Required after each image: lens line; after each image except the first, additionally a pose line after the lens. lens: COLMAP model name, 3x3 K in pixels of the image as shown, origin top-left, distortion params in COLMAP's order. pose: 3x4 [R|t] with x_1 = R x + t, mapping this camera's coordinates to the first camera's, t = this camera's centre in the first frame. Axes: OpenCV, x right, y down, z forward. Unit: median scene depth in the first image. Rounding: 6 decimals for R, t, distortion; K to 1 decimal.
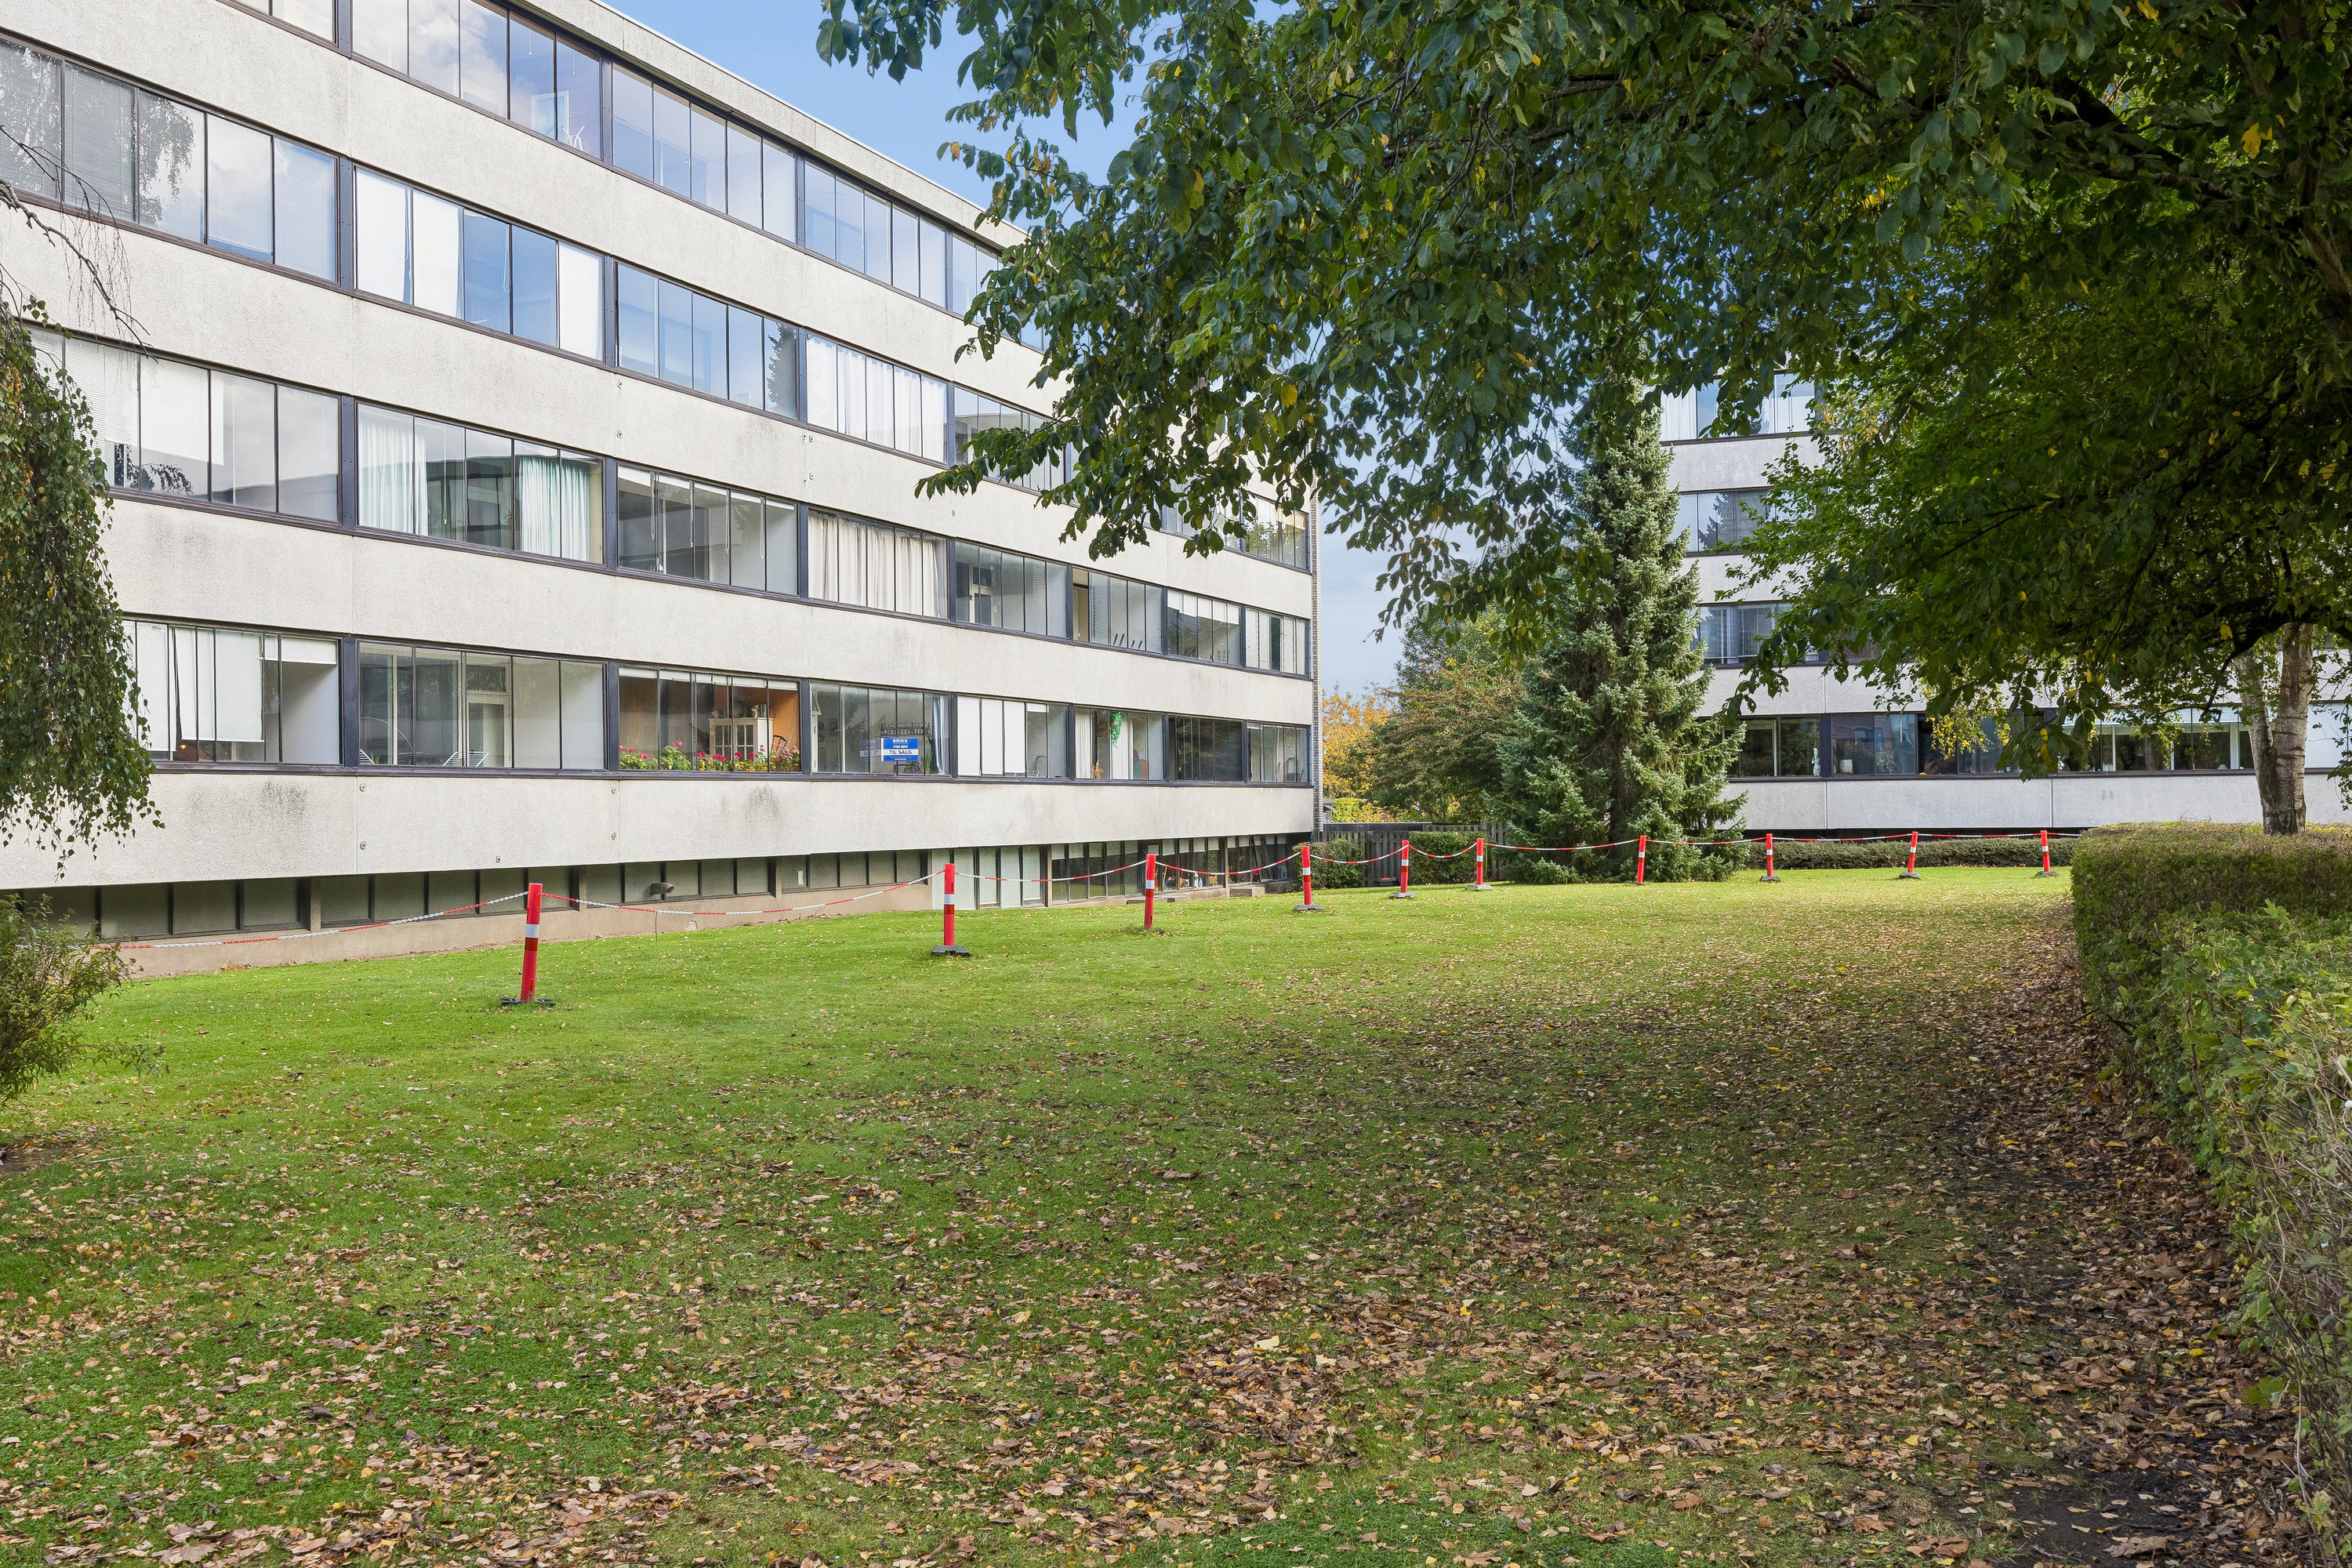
lens RADIAL K [[2339.8, 0, 1176.0], [0, 2339.8, 784.0], [0, 0, 1]] dist [-0.003718, -0.004663]
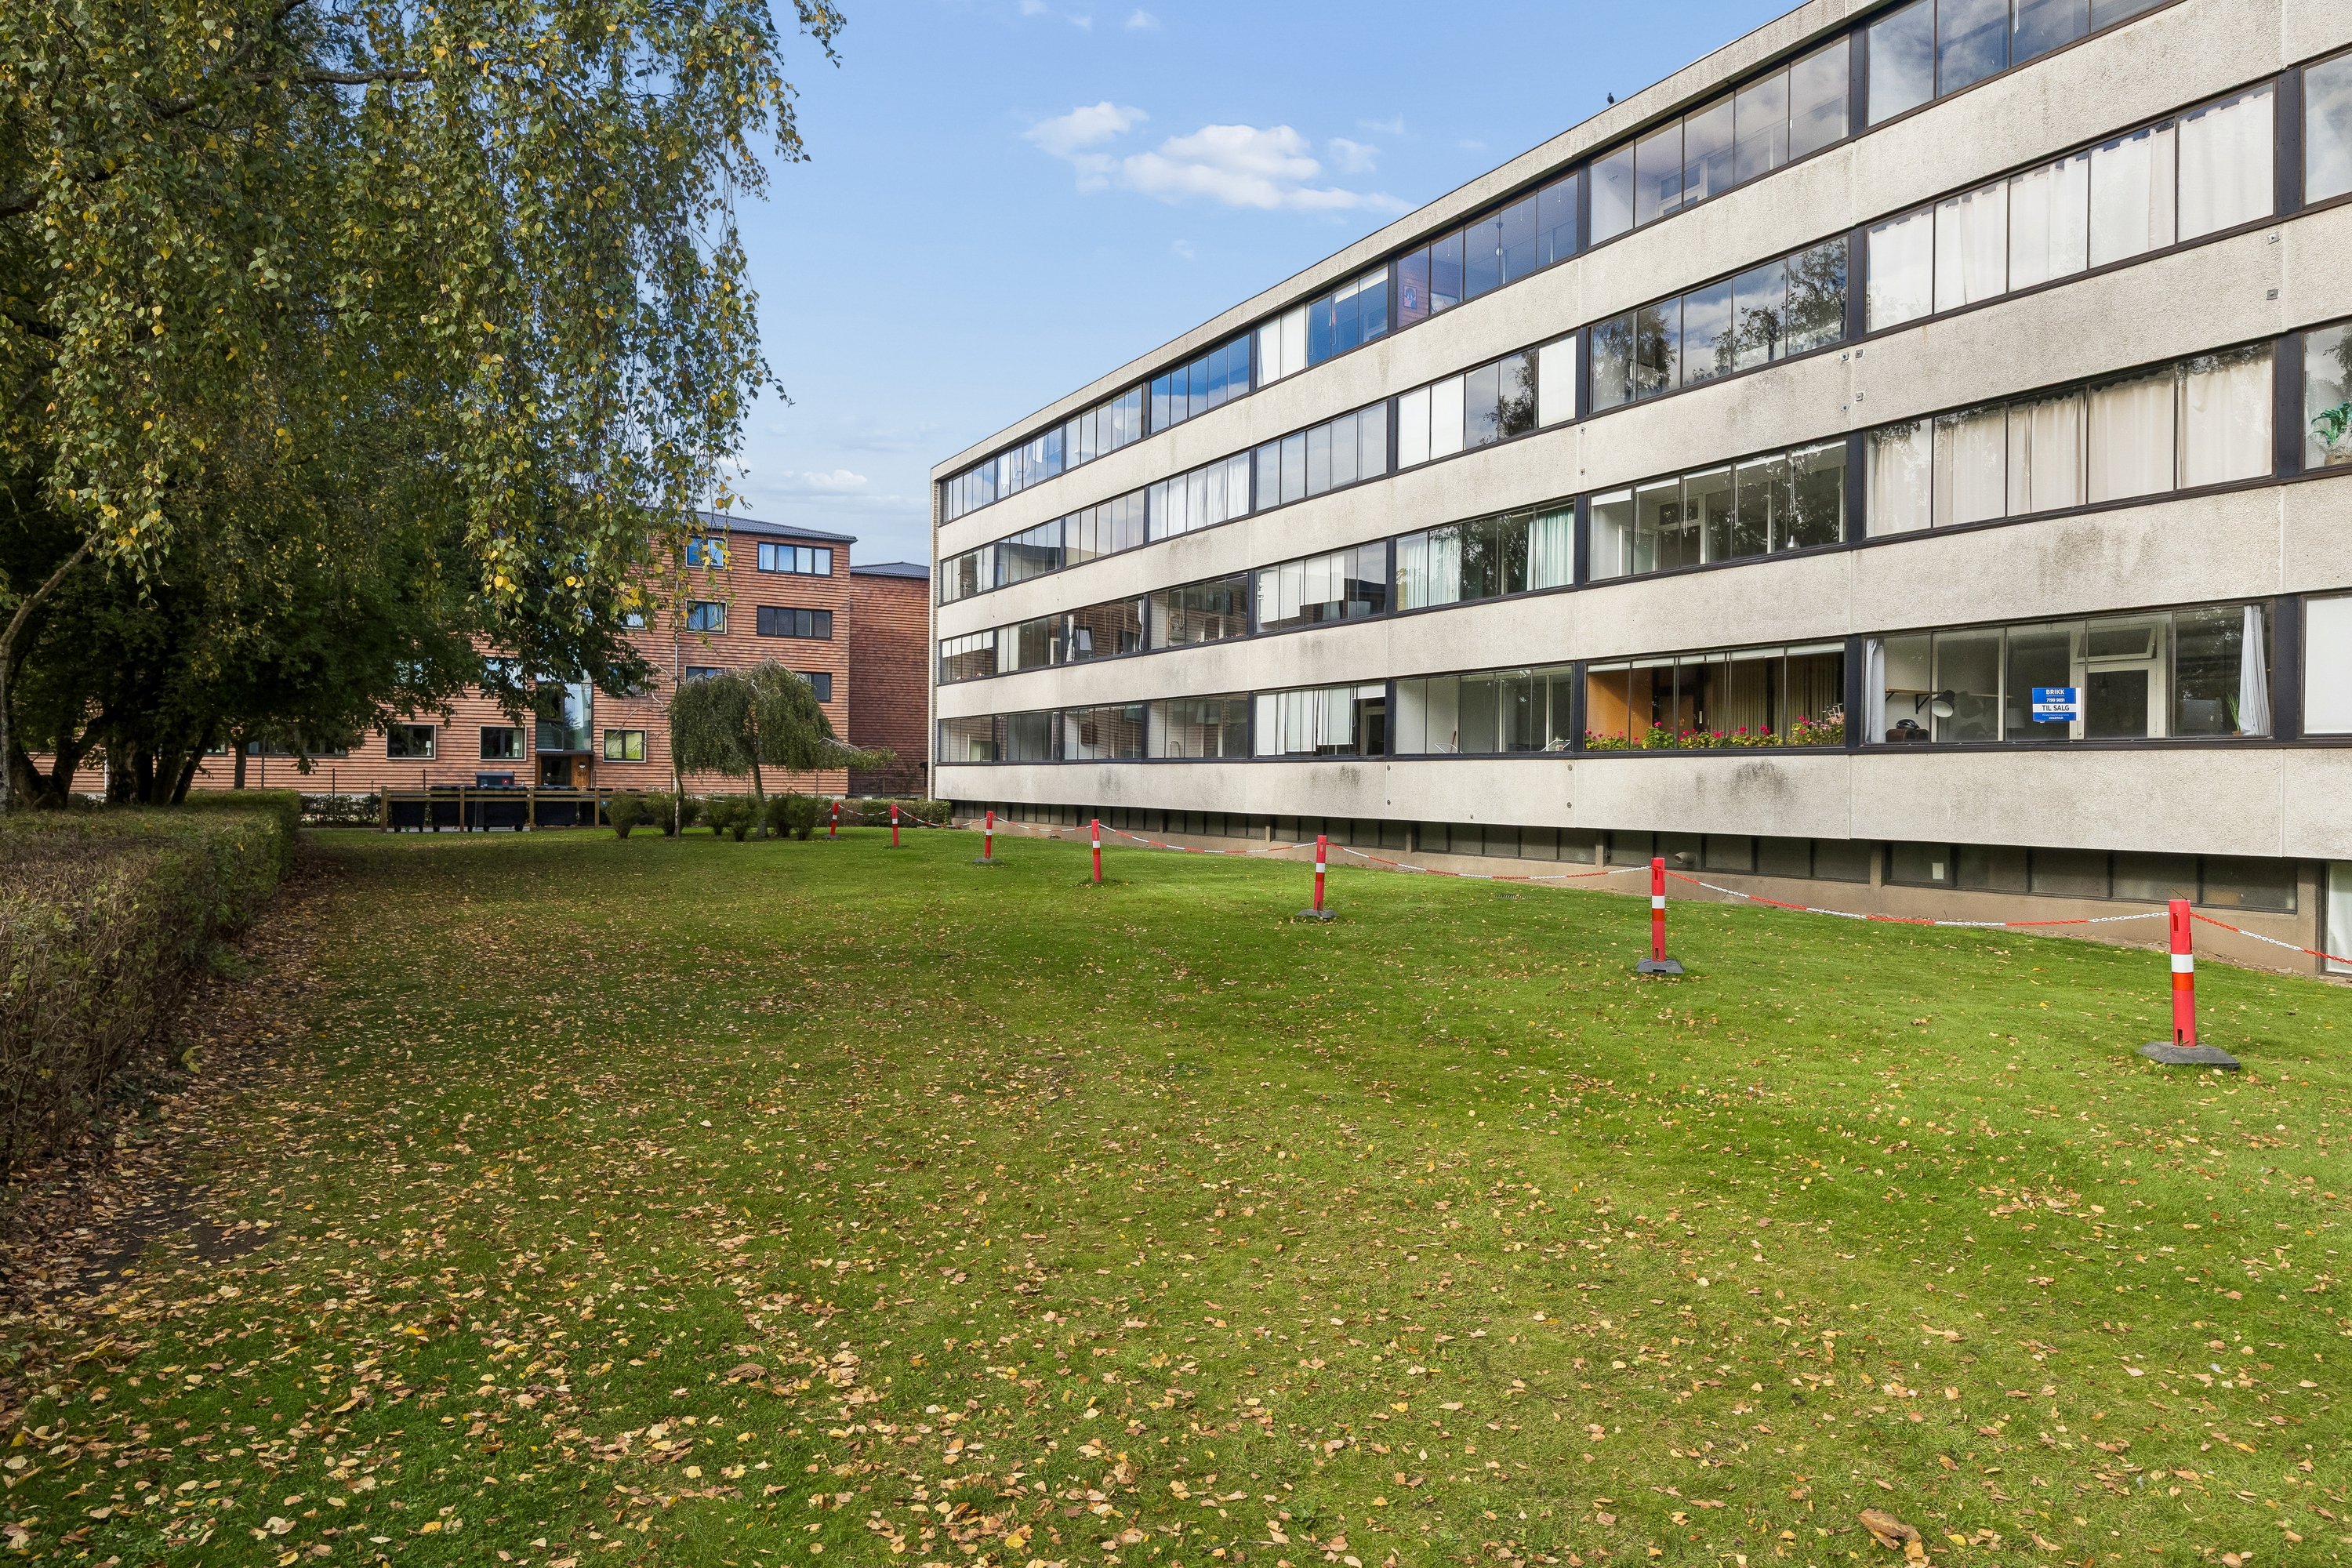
lens RADIAL K [[1497.7, 0, 1176.0], [0, 1497.7, 784.0], [0, 0, 1]] dist [0.000867, 0.000284]
pose [[-0.640915, 0.002819, -0.767607, 0.498069], [0.003748, 0.999993, 0.000542, 0.010088], [0.767603, -0.002530, -0.640921, 1.357025]]
